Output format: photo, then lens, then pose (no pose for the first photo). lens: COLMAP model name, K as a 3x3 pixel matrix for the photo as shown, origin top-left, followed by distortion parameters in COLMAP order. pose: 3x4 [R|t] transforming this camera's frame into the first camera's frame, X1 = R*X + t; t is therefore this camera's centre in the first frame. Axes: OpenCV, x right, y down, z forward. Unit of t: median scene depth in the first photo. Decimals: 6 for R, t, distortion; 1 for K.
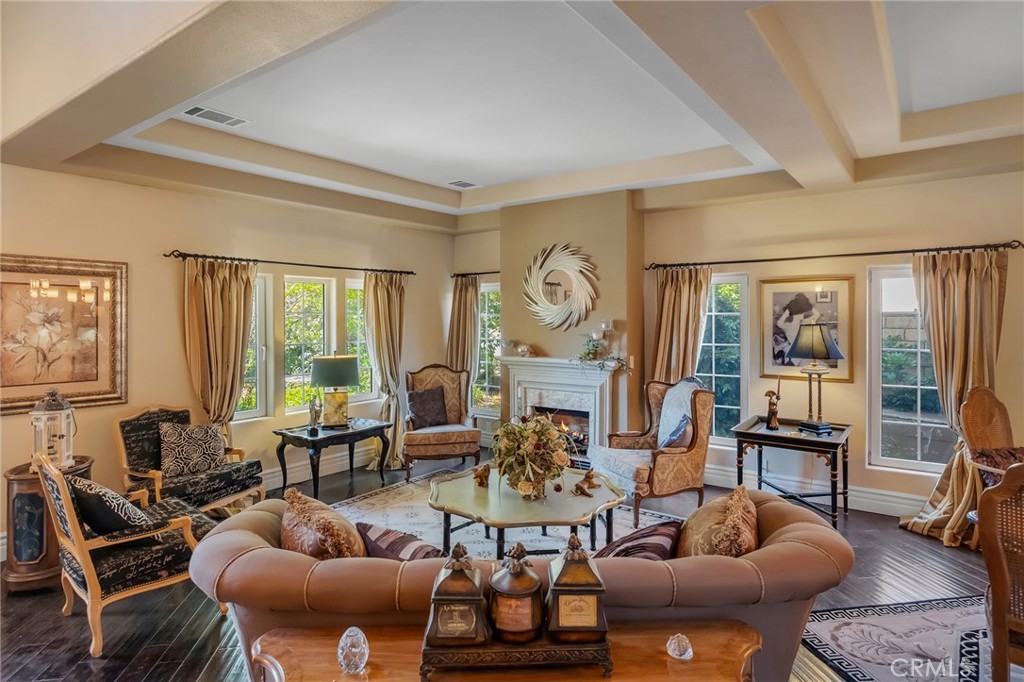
lens RADIAL K [[574.0, 0, 517.3], [0, 574.0, 321.5], [0, 0, 1]] dist [0.004131, 0.000165]
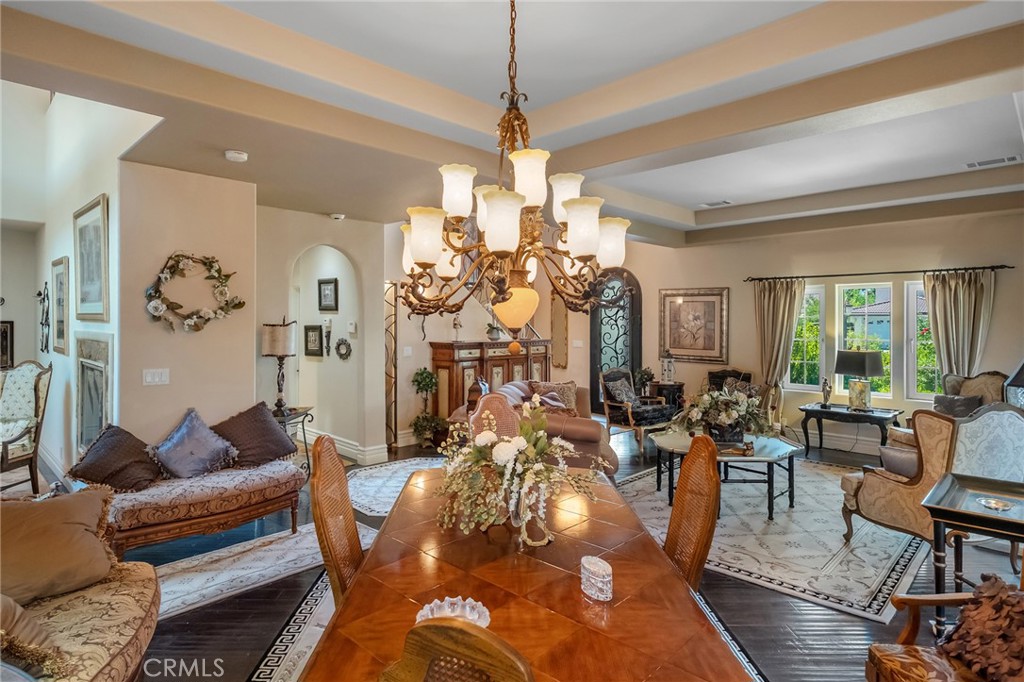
lens RADIAL K [[559.1, 0, 509.7], [0, 559.1, 321.8], [0, 0, 1]] dist [0.001636, -0.003631]
pose [[-0.145335, 0.007205, -0.989356, 1.056904], [-0.010363, 0.999908, 0.008804, -0.001168], [0.989328, 0.011532, -0.145247, 0.522430]]
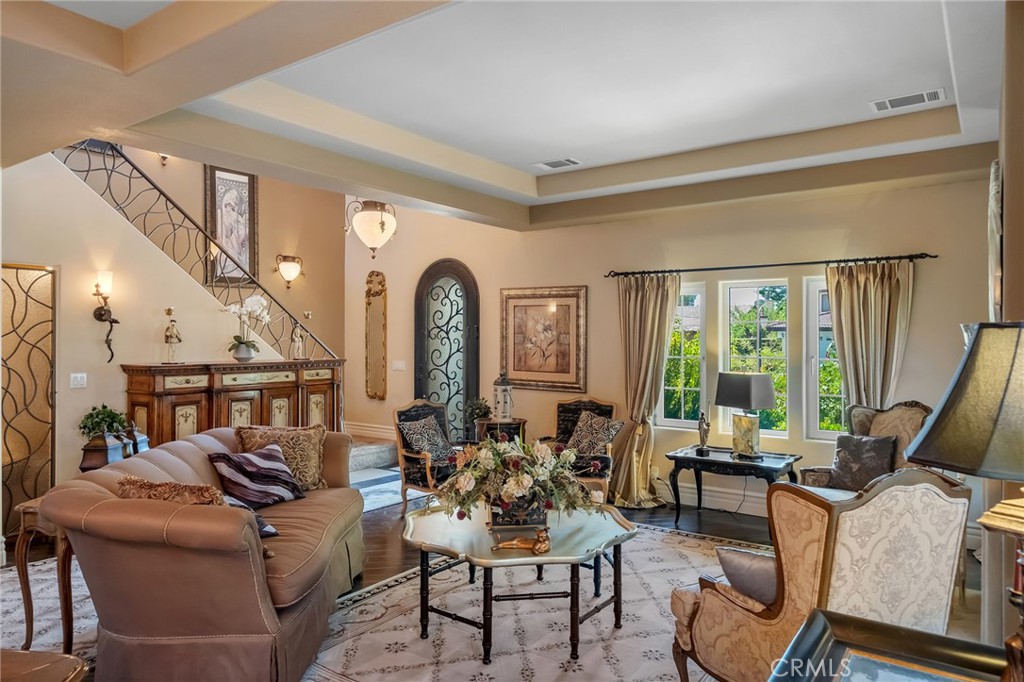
lens RADIAL K [[659.7, 0, 513.0], [0, 659.7, 335.2], [0, 0, 1]] dist [0.000507, 0.004845]
pose [[0.011082, 0.002330, -0.999936, 0.741152], [-0.011363, 0.999933, 0.002204, 0.008437], [0.999874, 0.011338, 0.011107, 0.742121]]
